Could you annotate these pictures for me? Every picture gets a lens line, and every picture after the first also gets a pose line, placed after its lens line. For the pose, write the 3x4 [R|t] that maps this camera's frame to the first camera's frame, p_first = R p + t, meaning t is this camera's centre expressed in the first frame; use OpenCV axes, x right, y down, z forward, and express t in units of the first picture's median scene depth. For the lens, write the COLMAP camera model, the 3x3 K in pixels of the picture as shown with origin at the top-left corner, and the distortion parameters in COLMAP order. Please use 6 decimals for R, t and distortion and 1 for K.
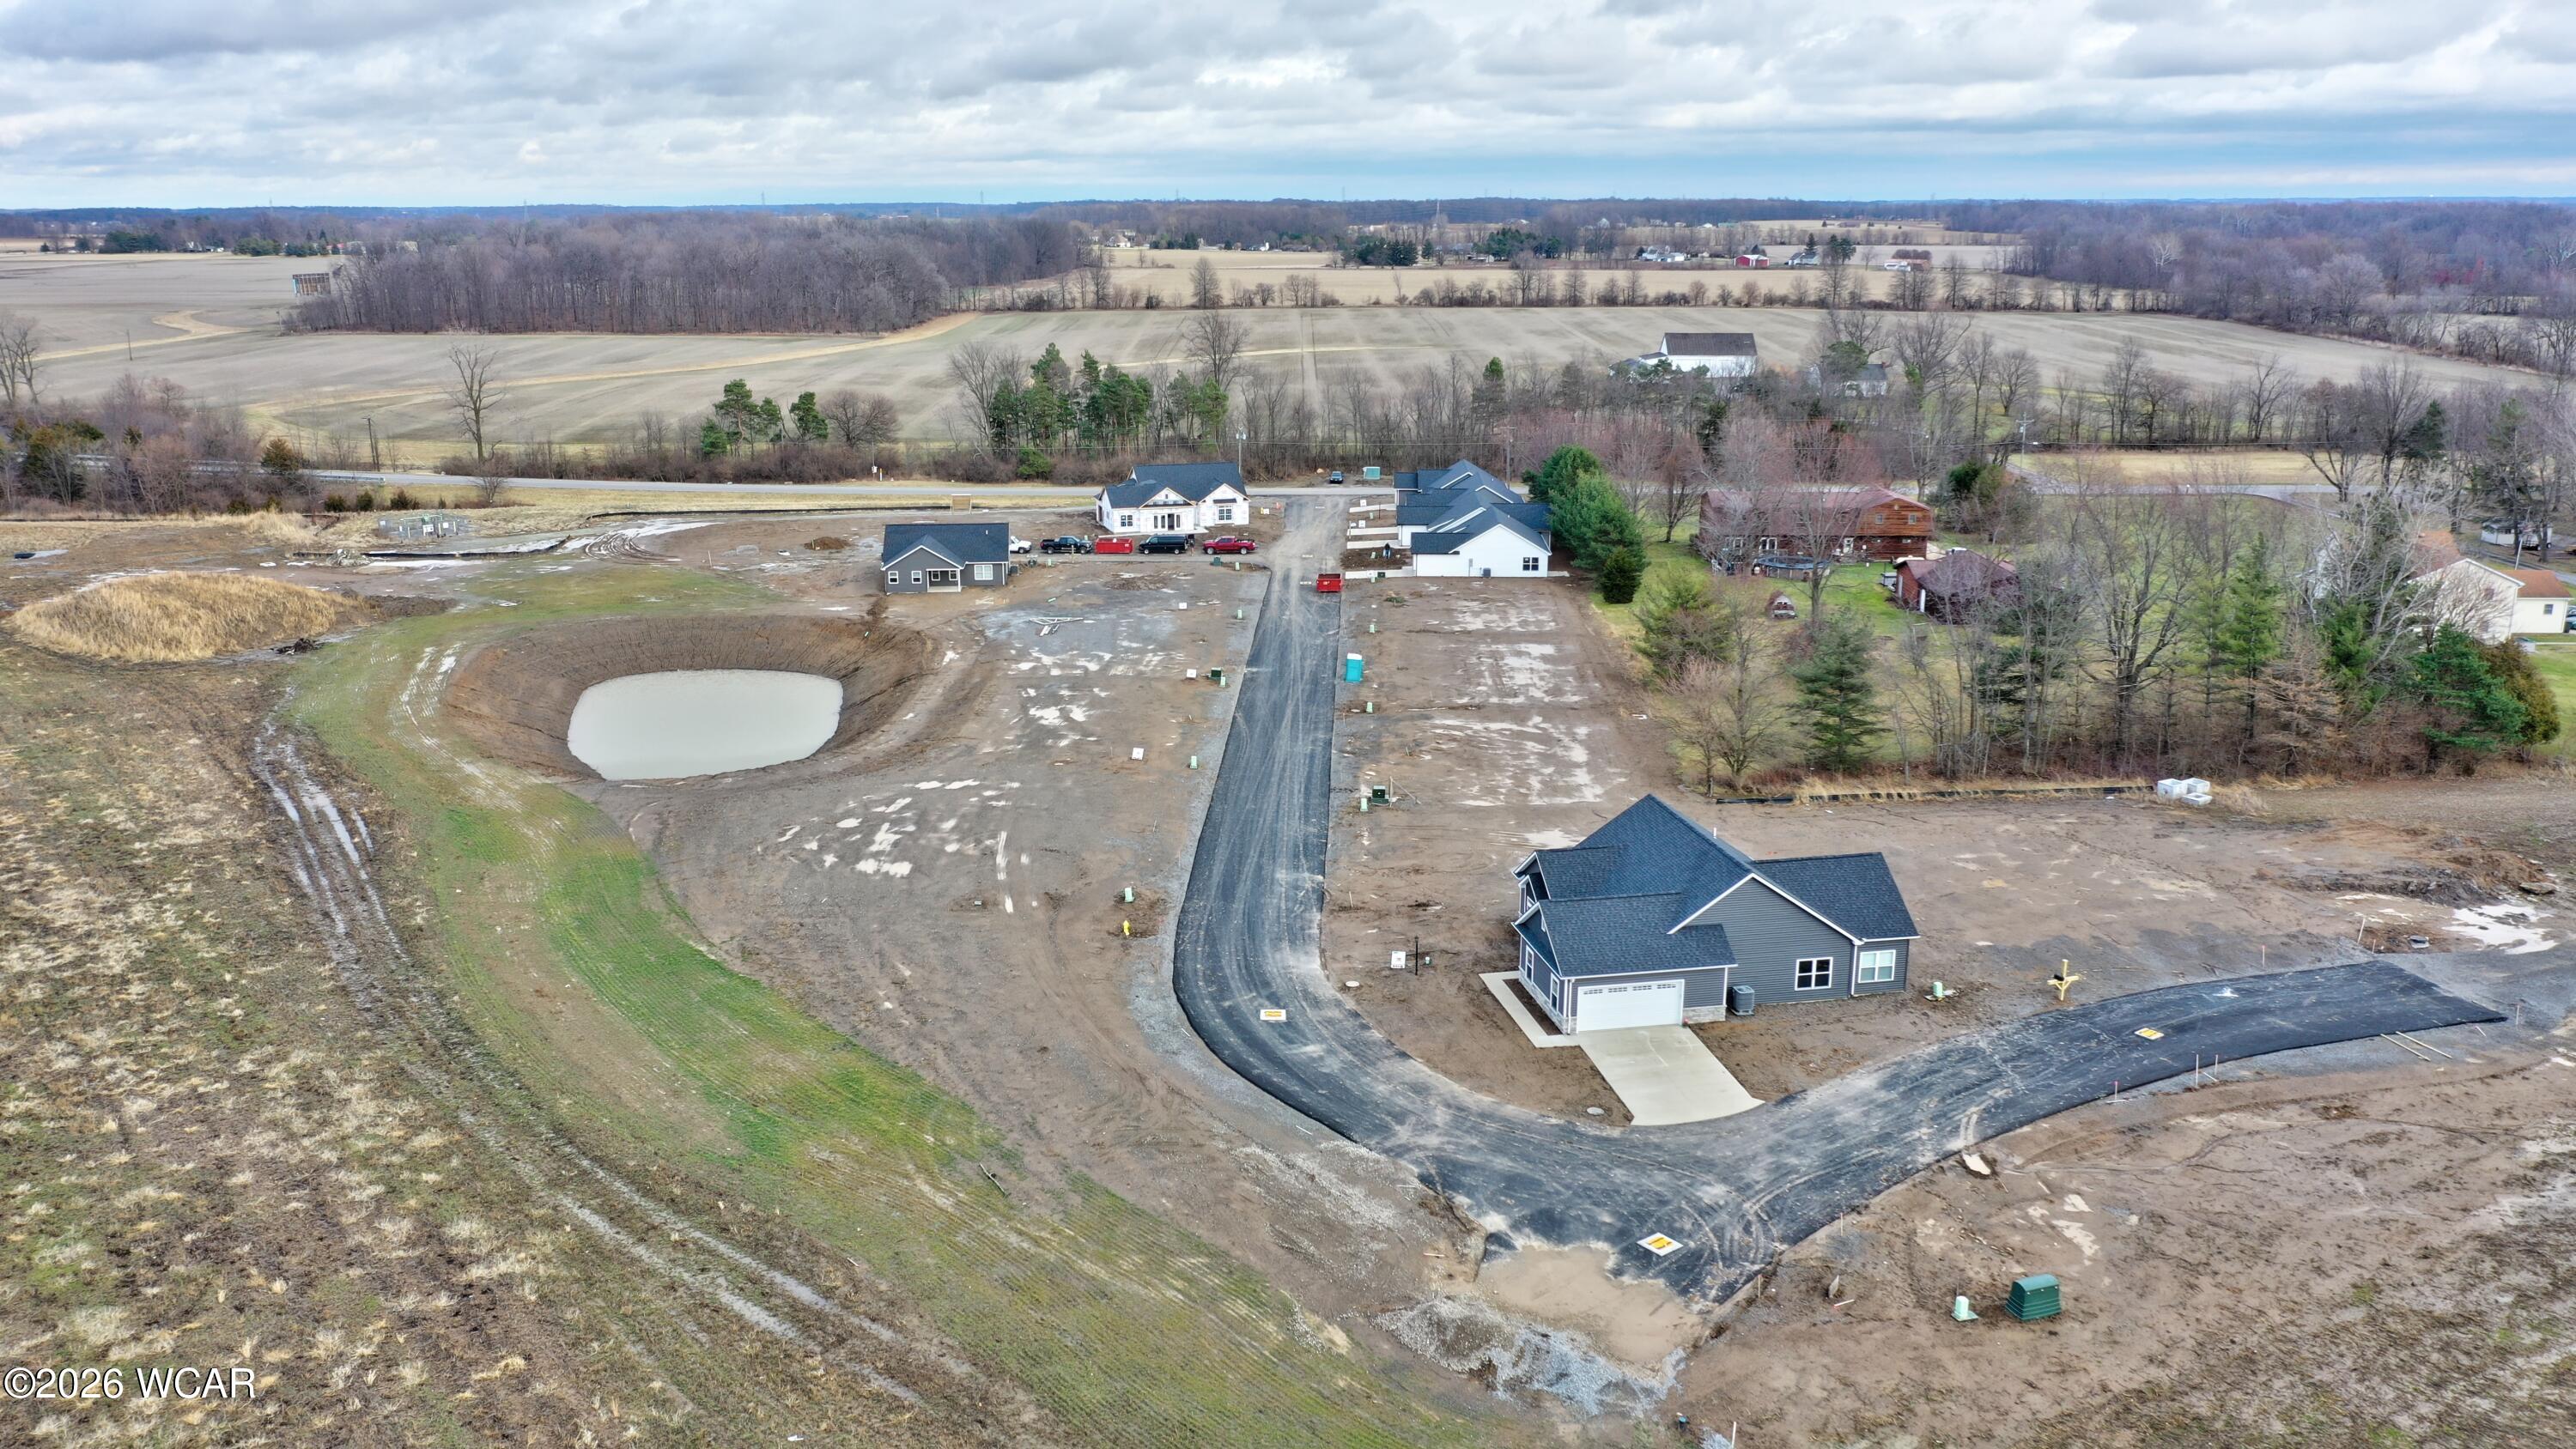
lens RADIAL K [[2016.3, 0, 1267.8], [0, 2016.3, 716.2], [0, 0, 1]] dist [-0.009120, 0.010404]
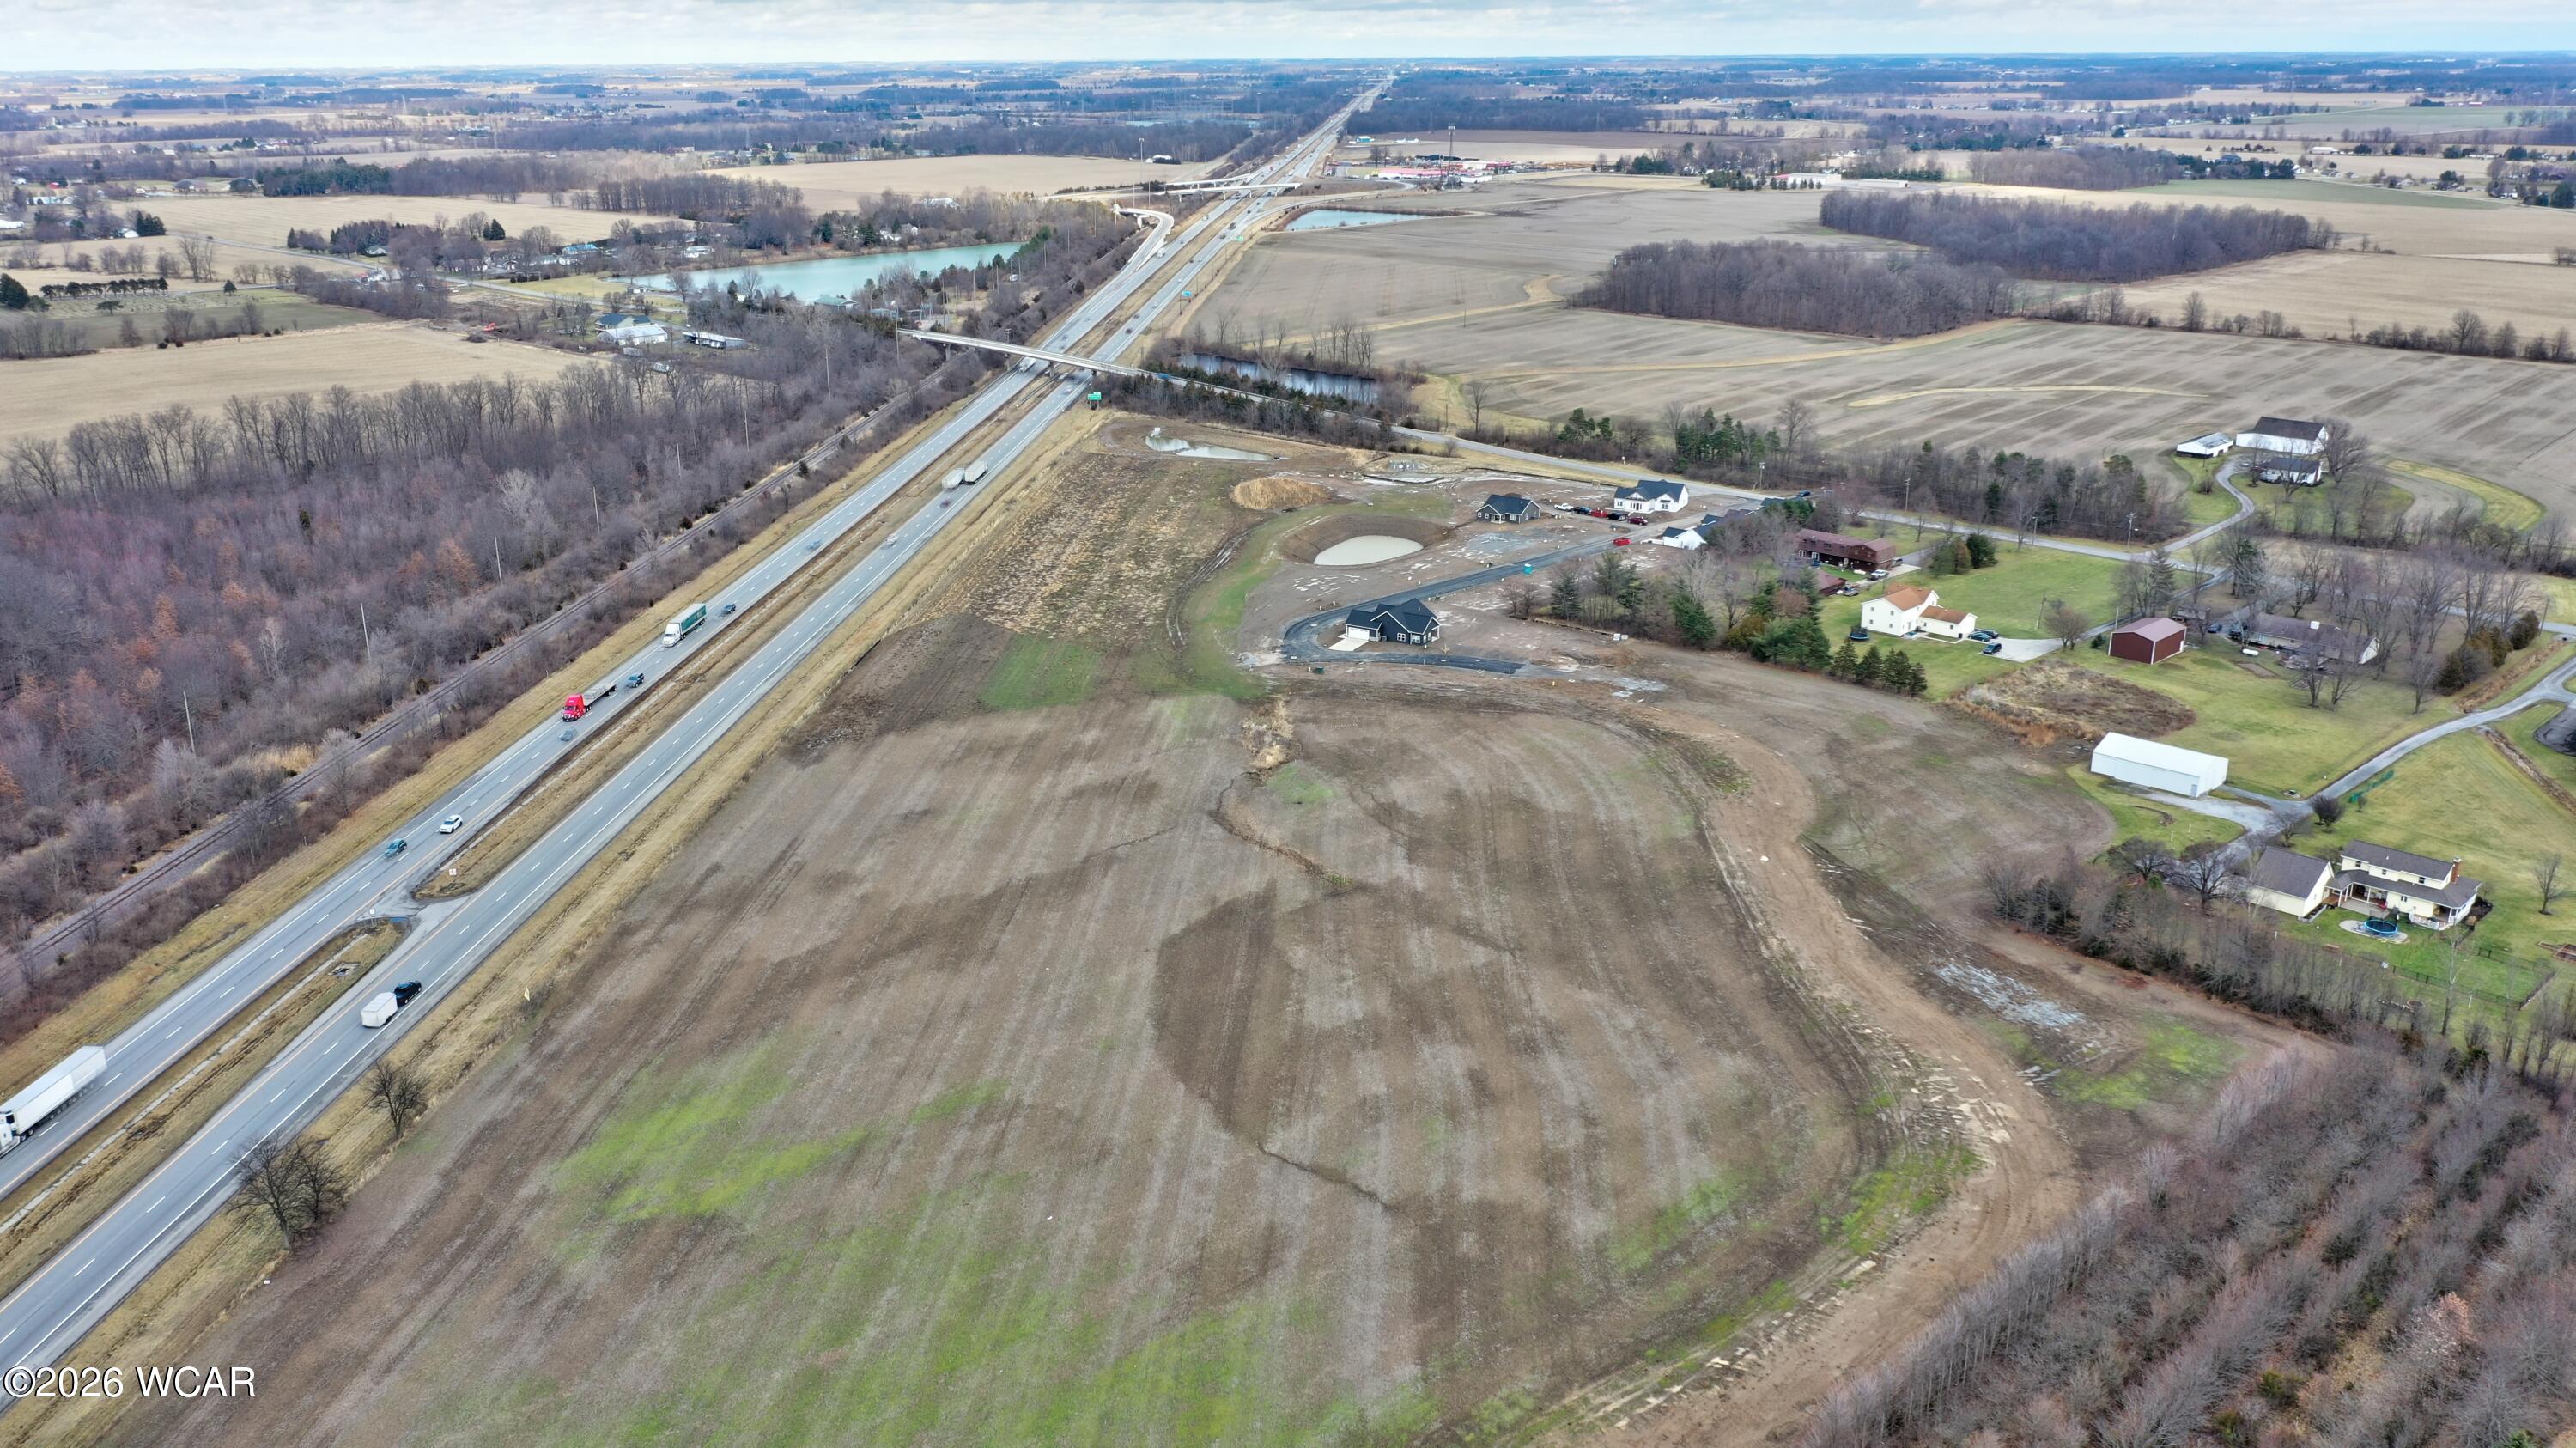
lens RADIAL K [[2016.8, 0, 1267.8], [0, 2016.8, 715.7], [0, 0, 1]] dist [-0.009120, 0.010404]
pose [[0.730115, 0.212032, -0.649595, 1.198259], [-0.163210, 0.977237, 0.135536, -0.105092], [0.663547, 0.007063, 0.748102, -1.026369]]
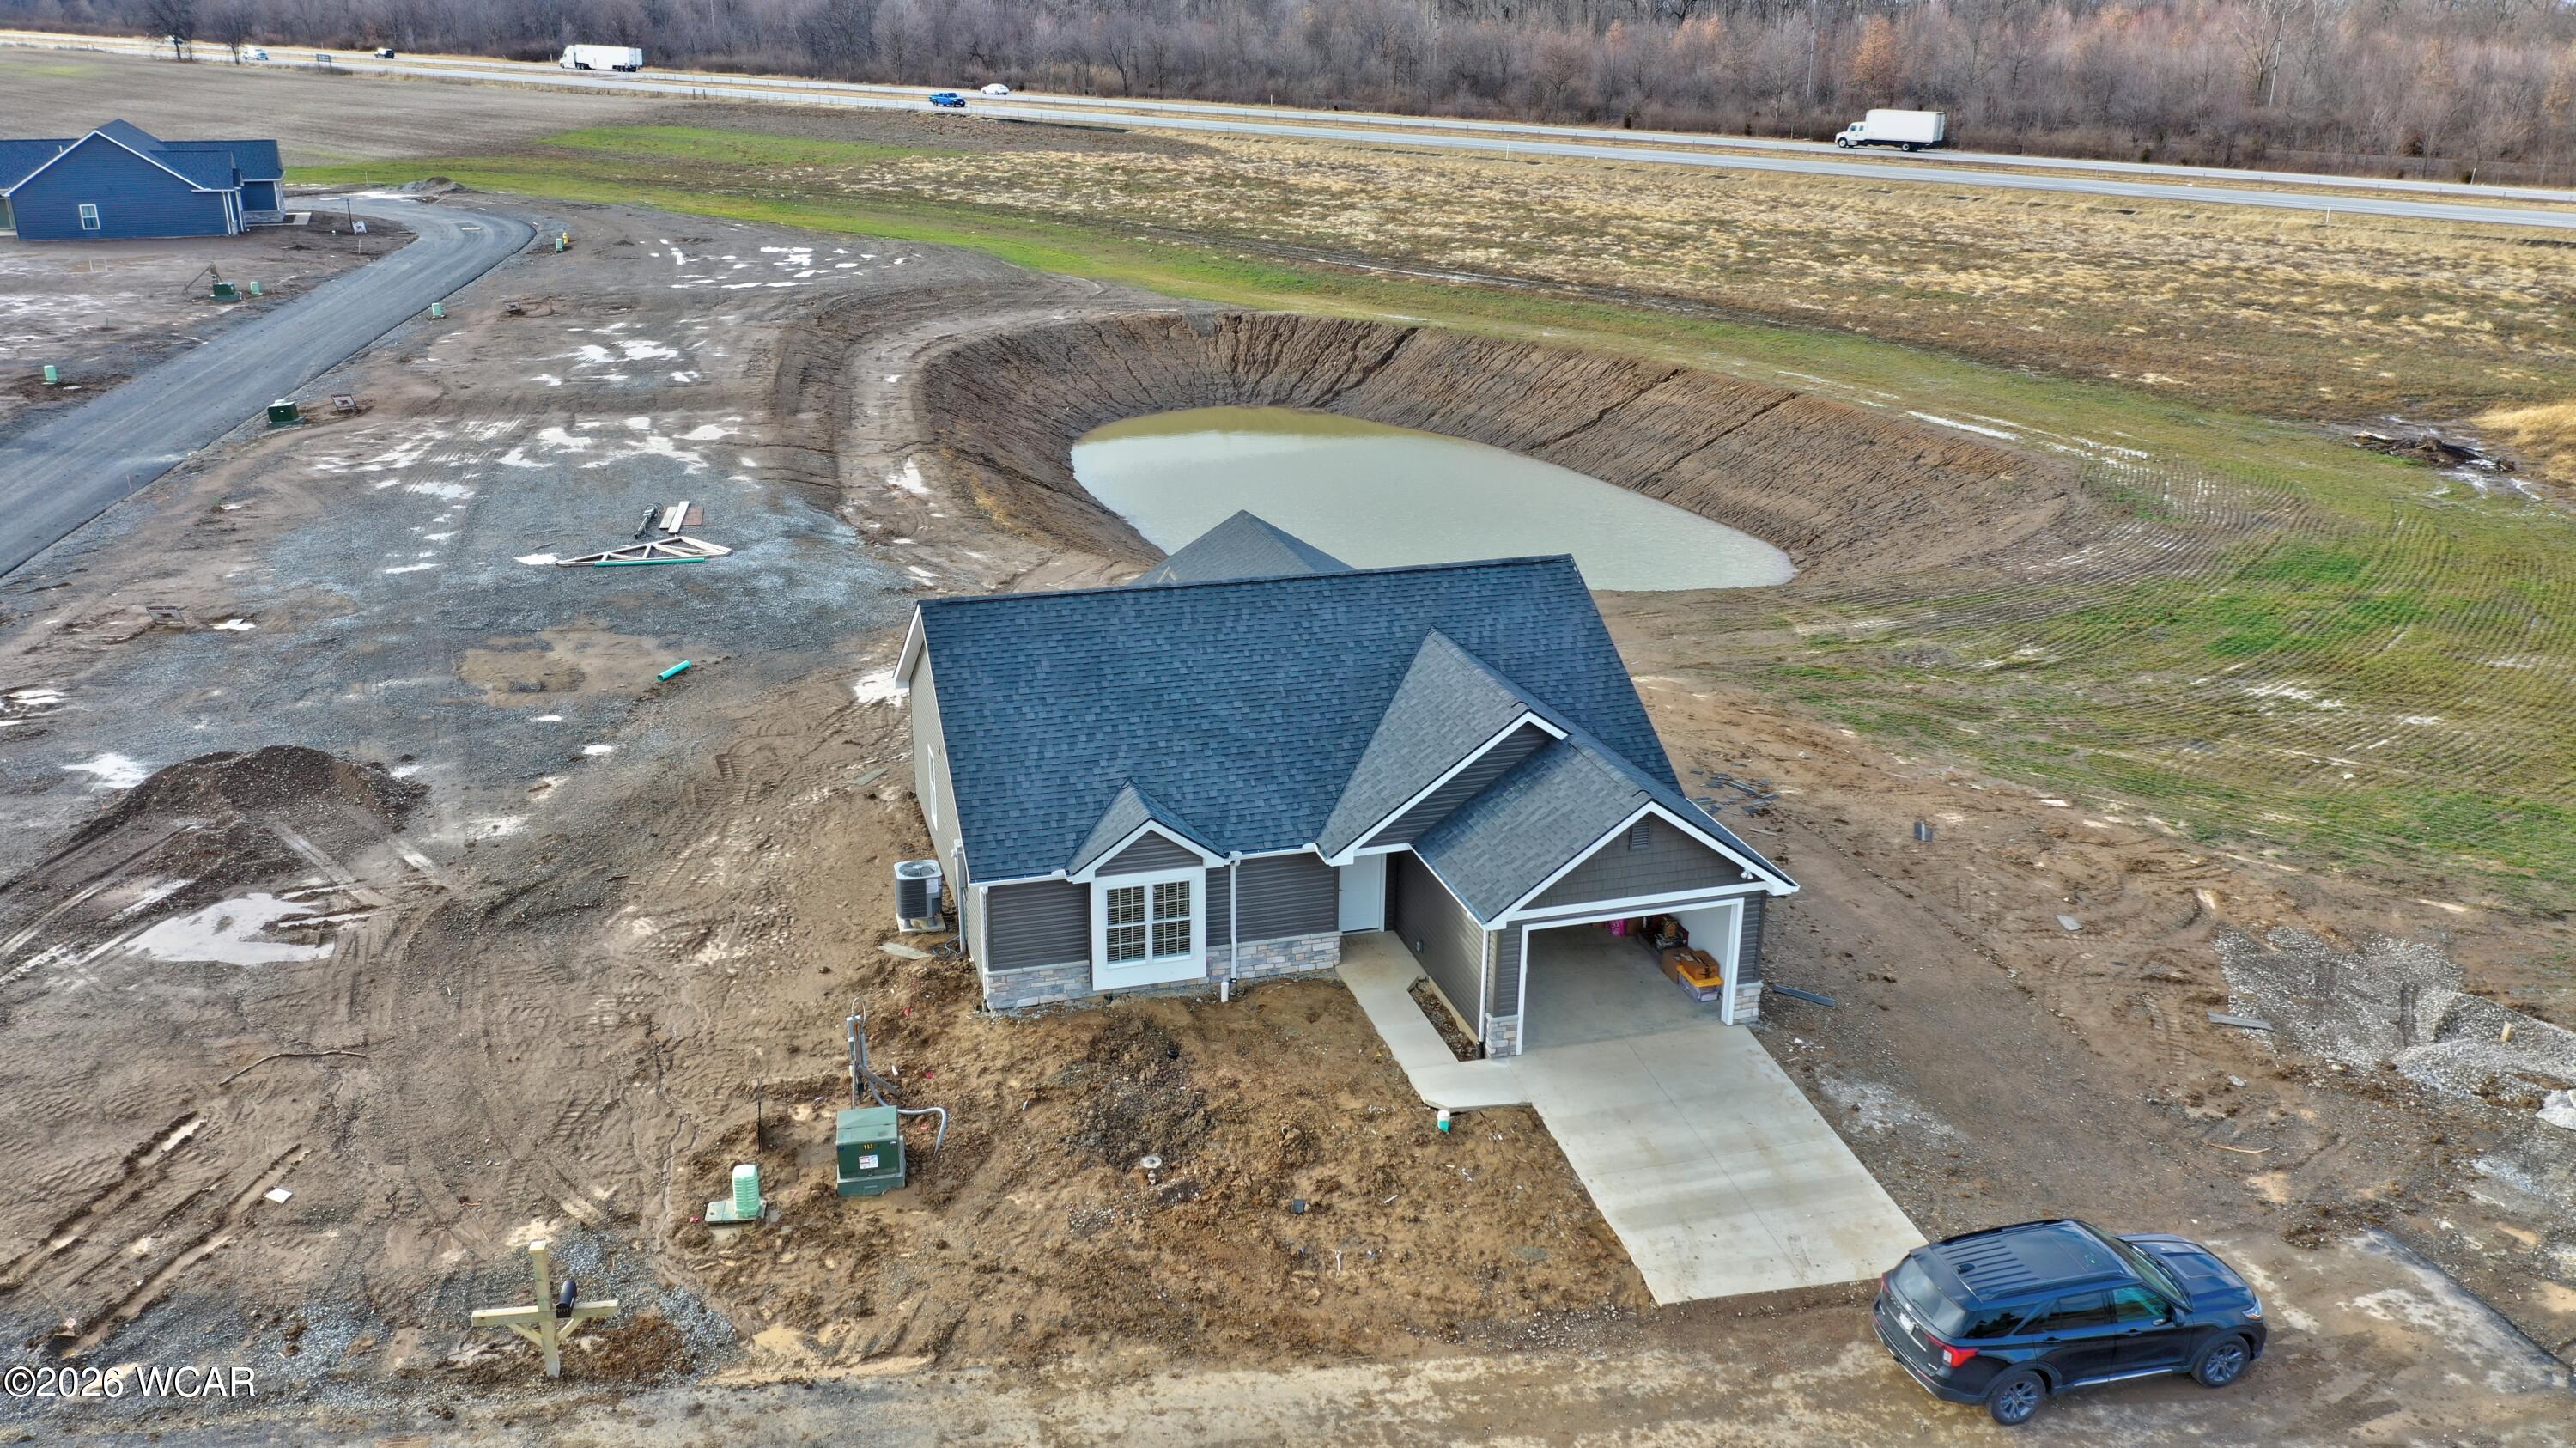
lens RADIAL K [[2016.8, 0, 1267.8], [0, 2016.8, 715.7], [0, 0, 1]] dist [-0.009120, 0.010404]
pose [[-0.980543, 0.056766, -0.187918, -0.108463], [-0.056734, 0.834478, 0.548113, -0.159875], [0.187928, 0.548110, -0.815021, 0.999436]]
